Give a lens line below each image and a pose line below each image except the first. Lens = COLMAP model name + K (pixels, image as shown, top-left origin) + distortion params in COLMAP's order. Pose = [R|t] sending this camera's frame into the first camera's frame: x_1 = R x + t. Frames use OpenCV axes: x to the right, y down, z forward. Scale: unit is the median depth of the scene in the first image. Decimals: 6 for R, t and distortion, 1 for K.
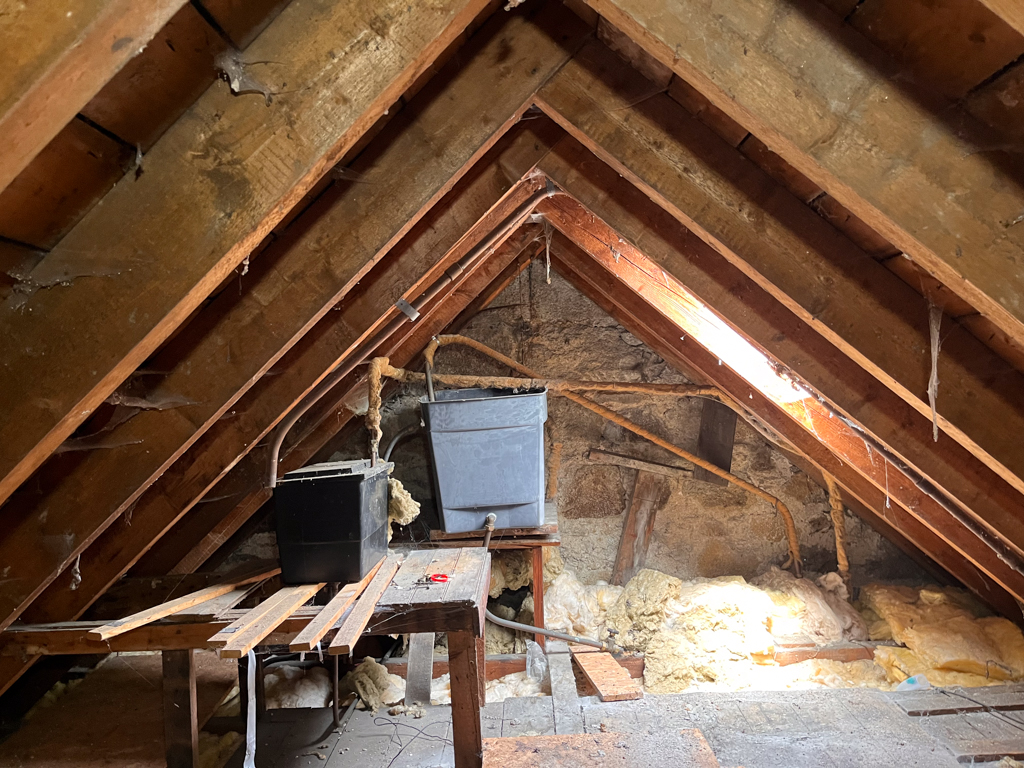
lens RADIAL K [[776.8, 0, 512.3], [0, 776.8, 384.9], [0, 0, 1]] dist [-0.001986, 0.000033]
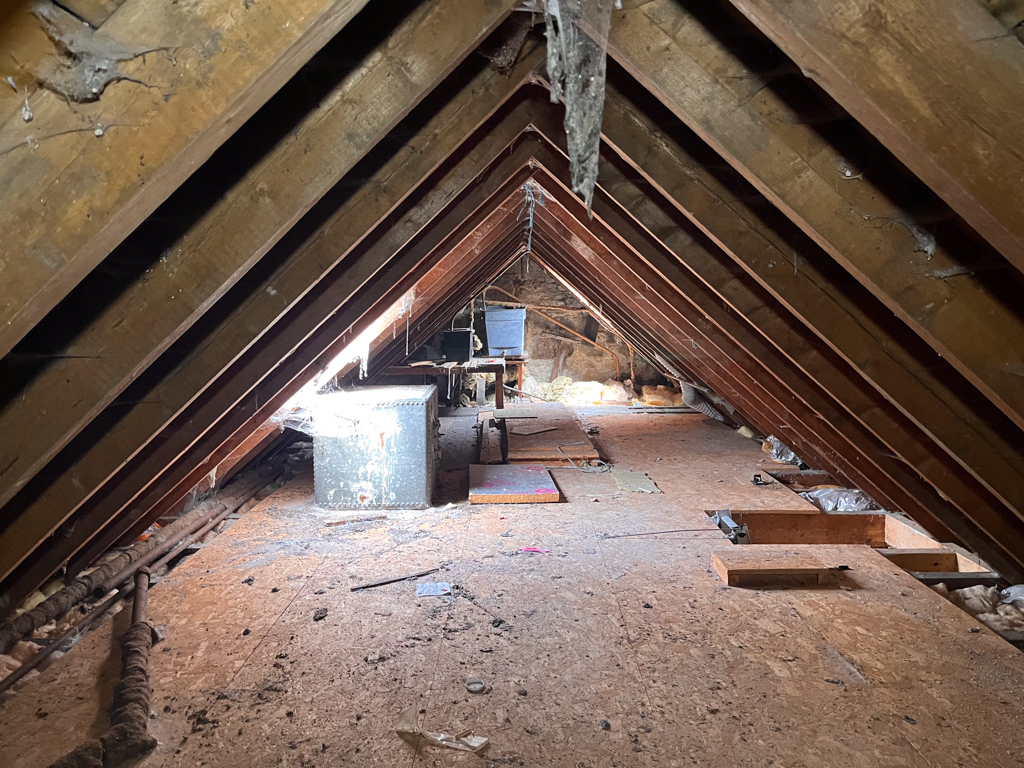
lens RADIAL K [[776.8, 0, 512.9], [0, 776.8, 383.1], [0, 0, 1]] dist [-0.001986, 0.000033]
pose [[0.999171, 0.035783, 0.019412, -0.041513], [-0.037618, 0.993835, 0.104289, -0.012391], [-0.015561, -0.104933, 0.994358, -1.598330]]
